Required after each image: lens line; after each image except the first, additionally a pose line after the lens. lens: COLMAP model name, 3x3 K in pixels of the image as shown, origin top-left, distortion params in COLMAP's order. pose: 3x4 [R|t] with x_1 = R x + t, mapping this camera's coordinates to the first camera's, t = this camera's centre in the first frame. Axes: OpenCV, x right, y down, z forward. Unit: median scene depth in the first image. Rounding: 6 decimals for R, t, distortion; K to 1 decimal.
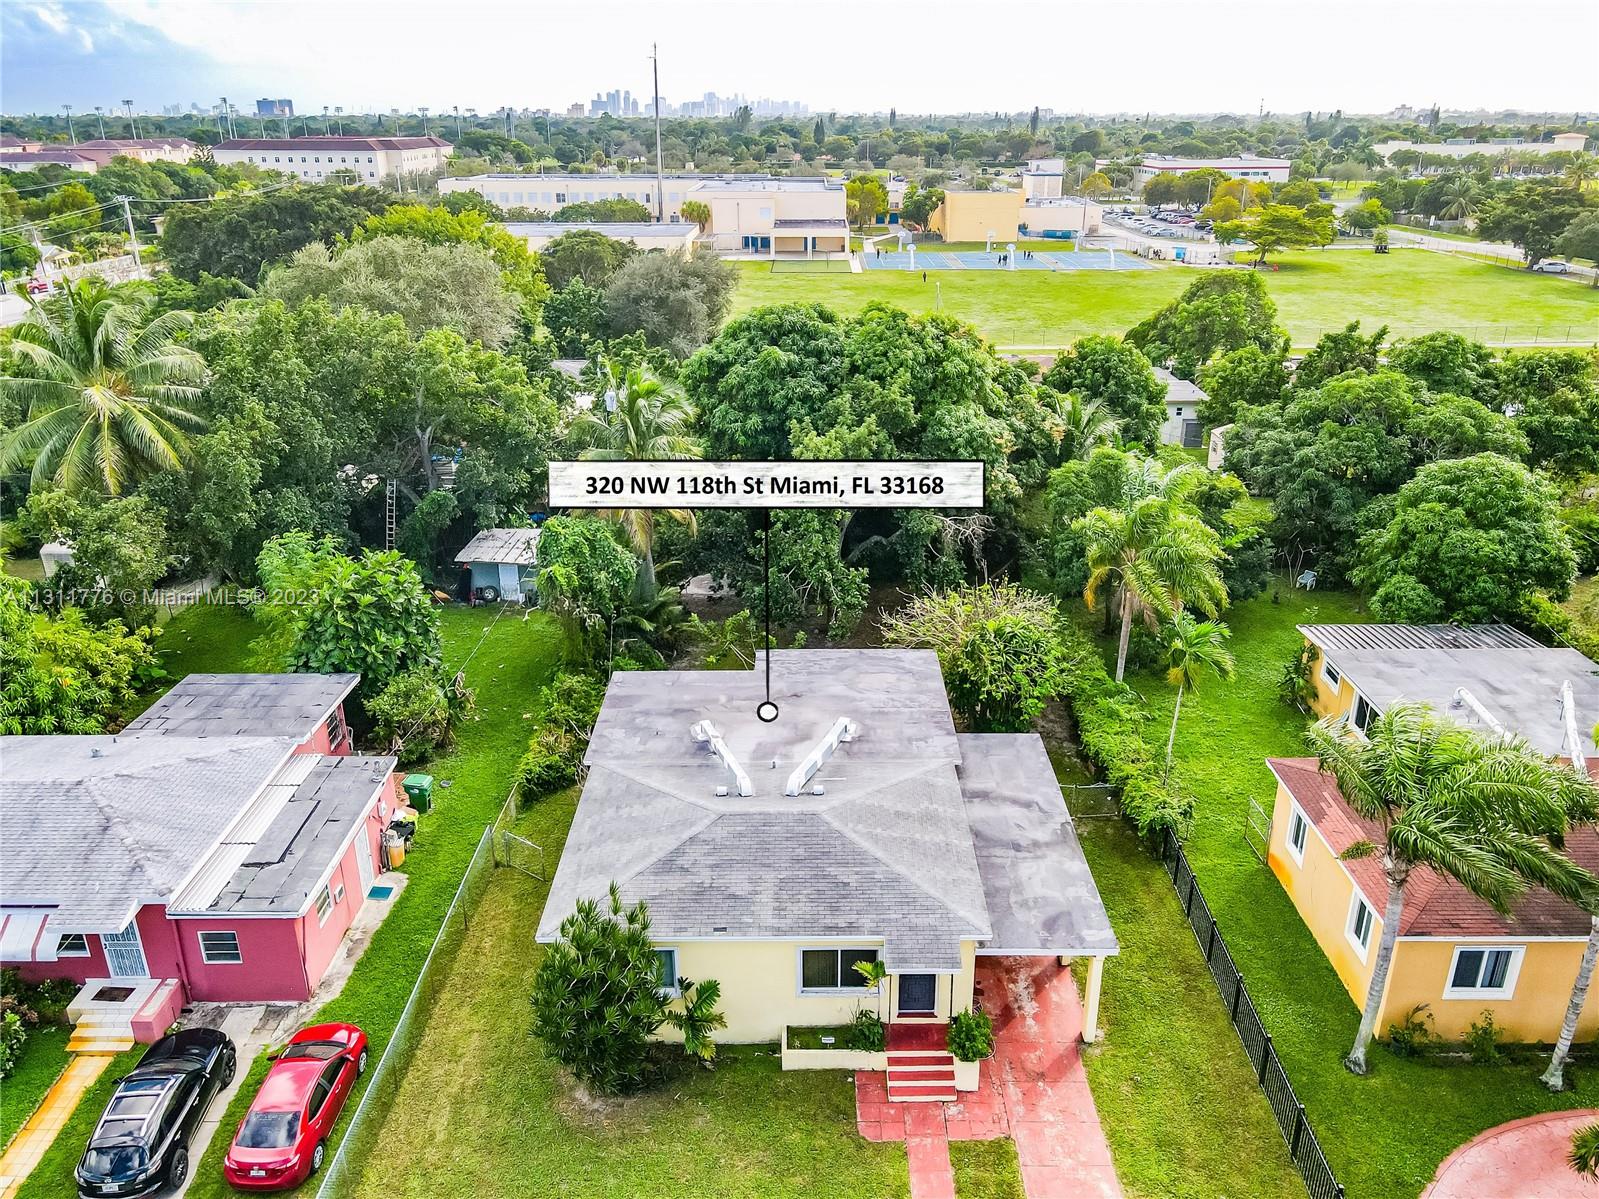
lens RADIAL K [[1168.4, 0, 799.5], [0, 1168.4, 599.5], [0, 0, 1]] dist [0.024285, 0.002193]
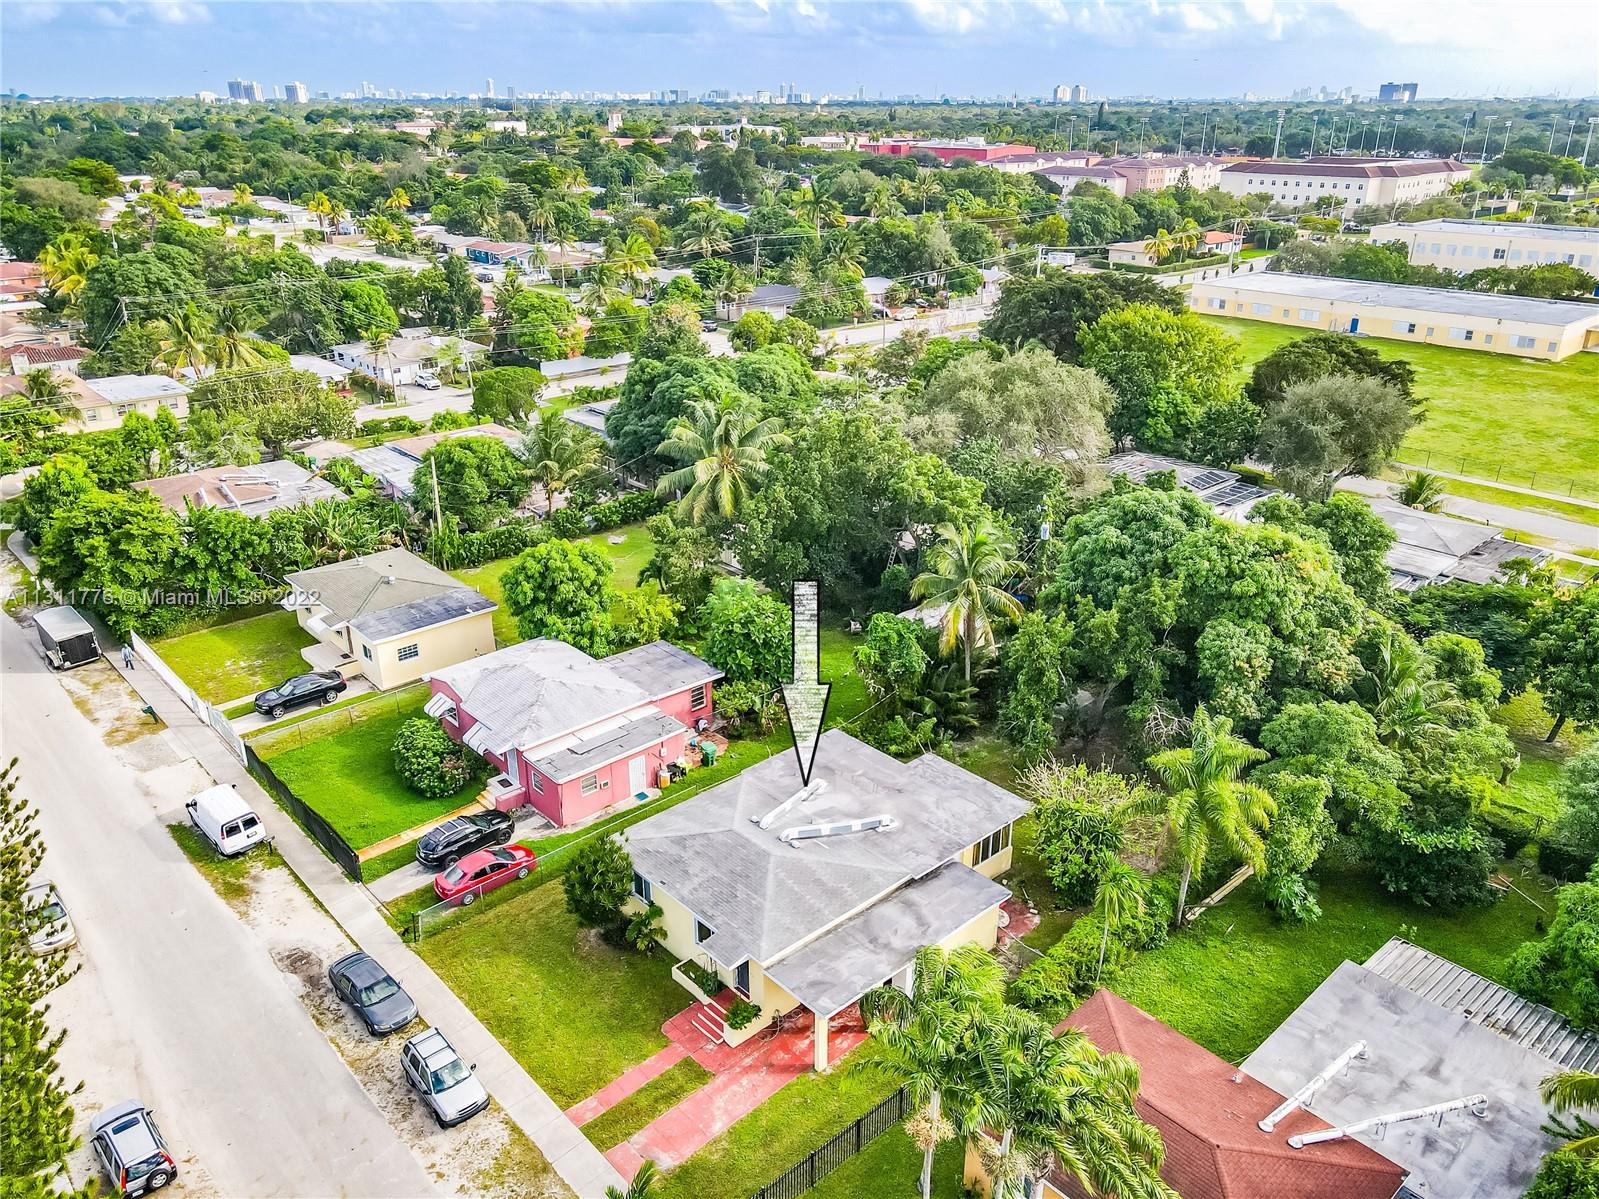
lens RADIAL K [[1168.4, 0, 799.5], [0, 1168.4, 599.5], [0, 0, 1]] dist [0.024285, 0.002193]
pose [[0.680171, 0.287807, -0.674192, 0.749175], [-0.281141, 0.951793, 0.122678, -0.258017], [0.676998, 0.106102, 0.728296, -0.111633]]
